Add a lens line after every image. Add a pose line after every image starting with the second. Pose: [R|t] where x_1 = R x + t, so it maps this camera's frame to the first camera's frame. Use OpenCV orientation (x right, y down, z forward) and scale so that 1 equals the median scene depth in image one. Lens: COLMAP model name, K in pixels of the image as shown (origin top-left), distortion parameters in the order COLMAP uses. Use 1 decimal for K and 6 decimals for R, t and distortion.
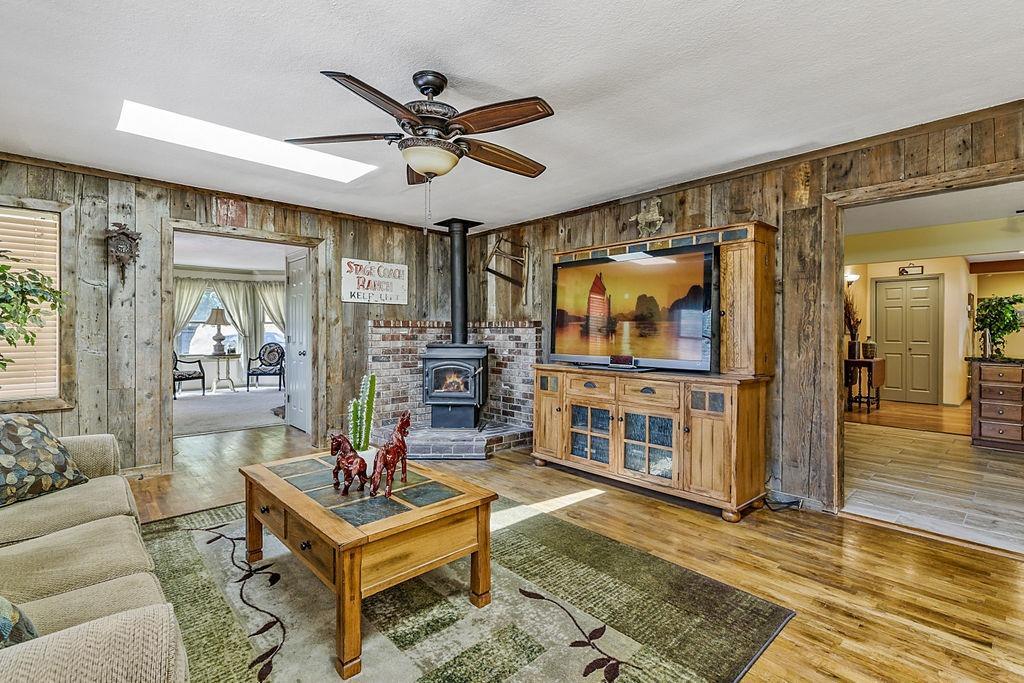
lens RADIAL K [[471.7, 0, 515.6], [0, 471.7, 334.9], [0, 0, 1]] dist [-0.000036, -0.000067]
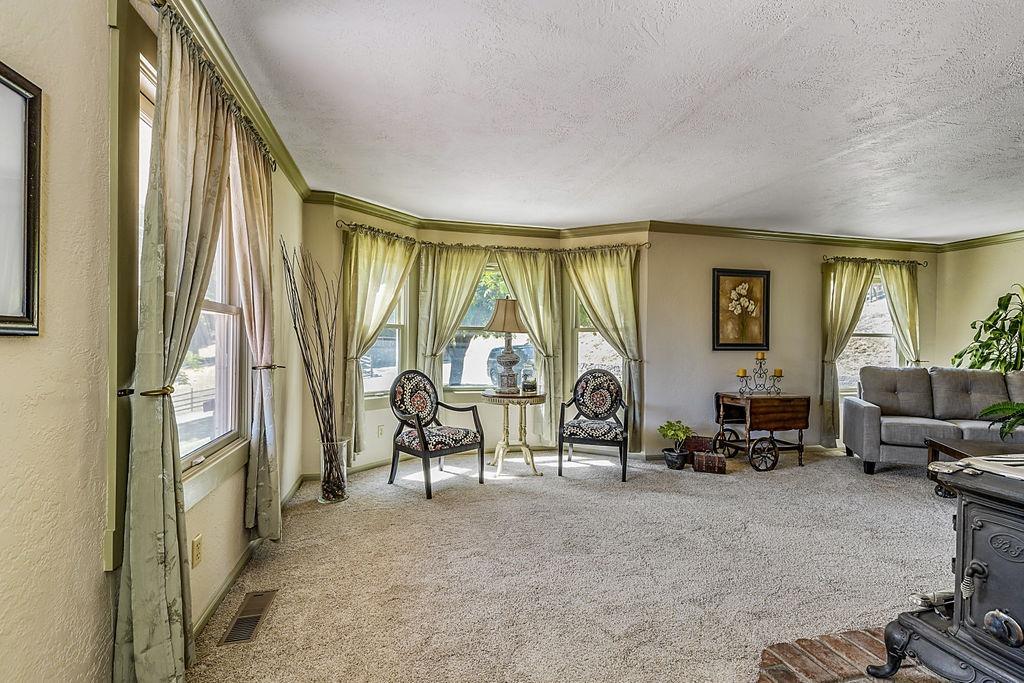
lens RADIAL K [[471.7, 0, 510.7], [0, 471.7, 340.2], [0, 0, 1]] dist [-0.000036, -0.000067]
pose [[0.875339, 0.010186, -0.483402, -0.377763], [-0.012821, 0.999915, -0.002148, -0.012928], [0.483339, 0.008078, 0.875396, 0.554008]]
